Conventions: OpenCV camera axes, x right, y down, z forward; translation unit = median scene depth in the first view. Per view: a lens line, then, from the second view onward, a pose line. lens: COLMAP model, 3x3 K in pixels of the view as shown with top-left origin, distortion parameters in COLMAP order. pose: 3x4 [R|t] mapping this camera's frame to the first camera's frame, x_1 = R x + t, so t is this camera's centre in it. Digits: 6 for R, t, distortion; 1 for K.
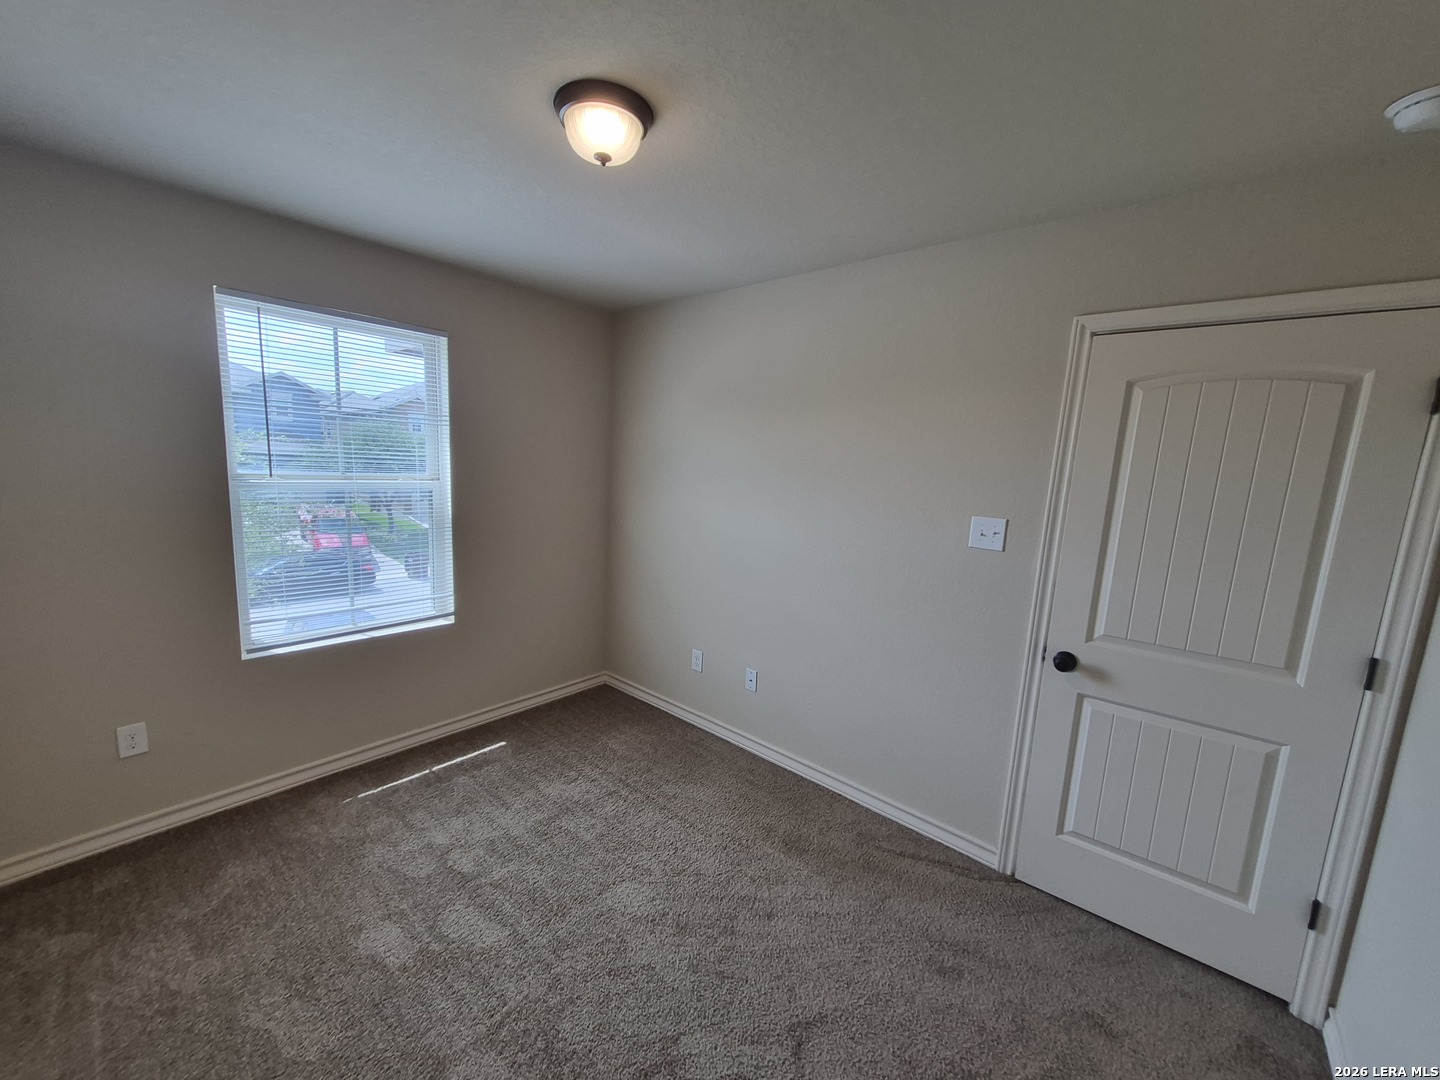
lens RADIAL K [[563.2, 0, 719.0], [0, 563.2, 544.3], [0, 0, 1]] dist [0.004780, -0.001242]
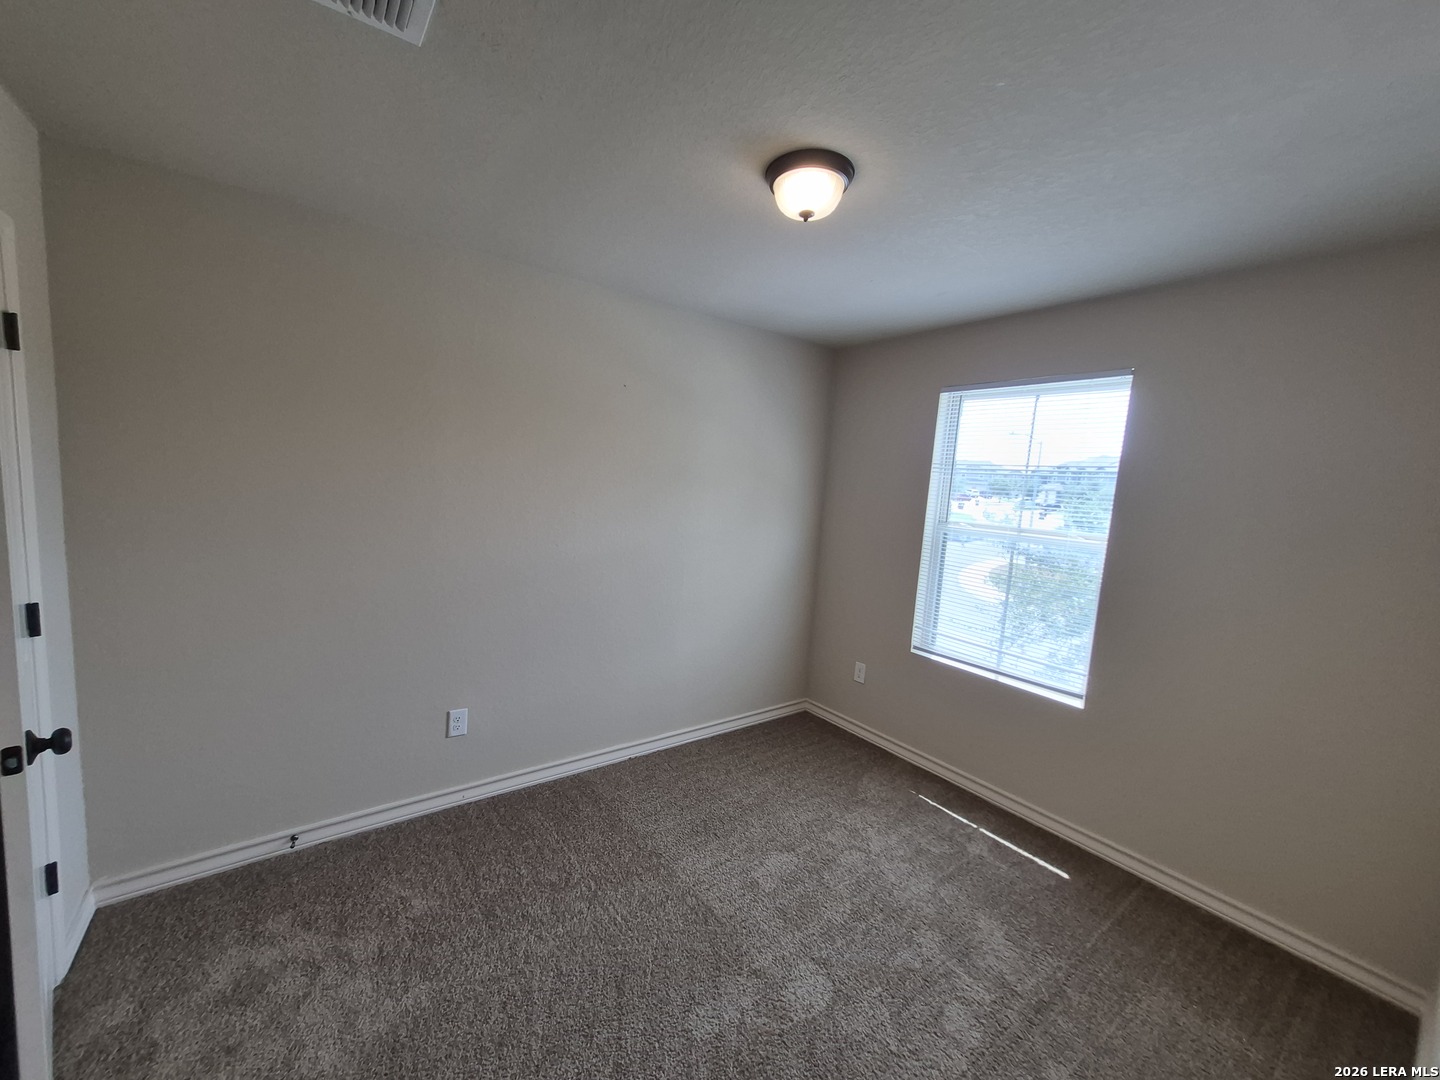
lens RADIAL K [[563.2, 0, 703.1], [0, 563.2, 540.2], [0, 0, 1]] dist [0.004780, -0.001242]
pose [[-0.227318, 0.038511, -0.973059, 0.518223], [-0.217180, 0.972047, 0.089207, -0.062594], [0.949294, 0.231607, -0.212600, 0.647316]]
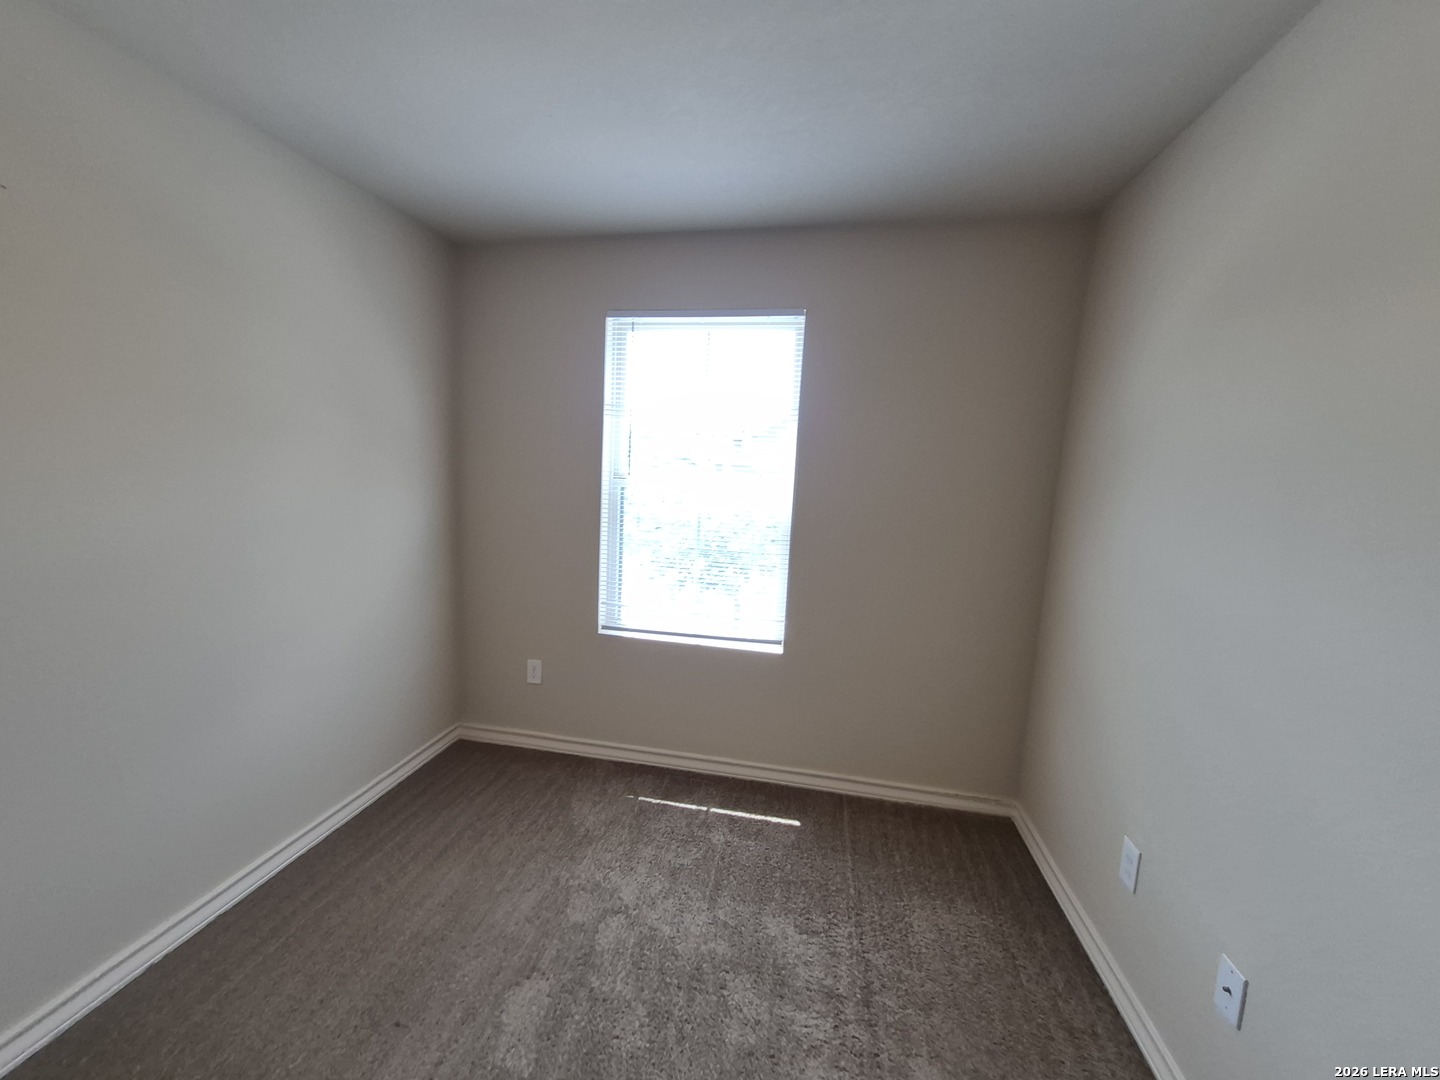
lens RADIAL K [[563.2, 0, 710.5], [0, 563.2, 546.5], [0, 0, 1]] dist [0.004780, -0.001242]
pose [[0.500555, 0.088480, -0.861171, 0.209454], [-0.148809, 0.988751, 0.015093, -0.017971], [0.852819, 0.120595, 0.508091, 0.509987]]
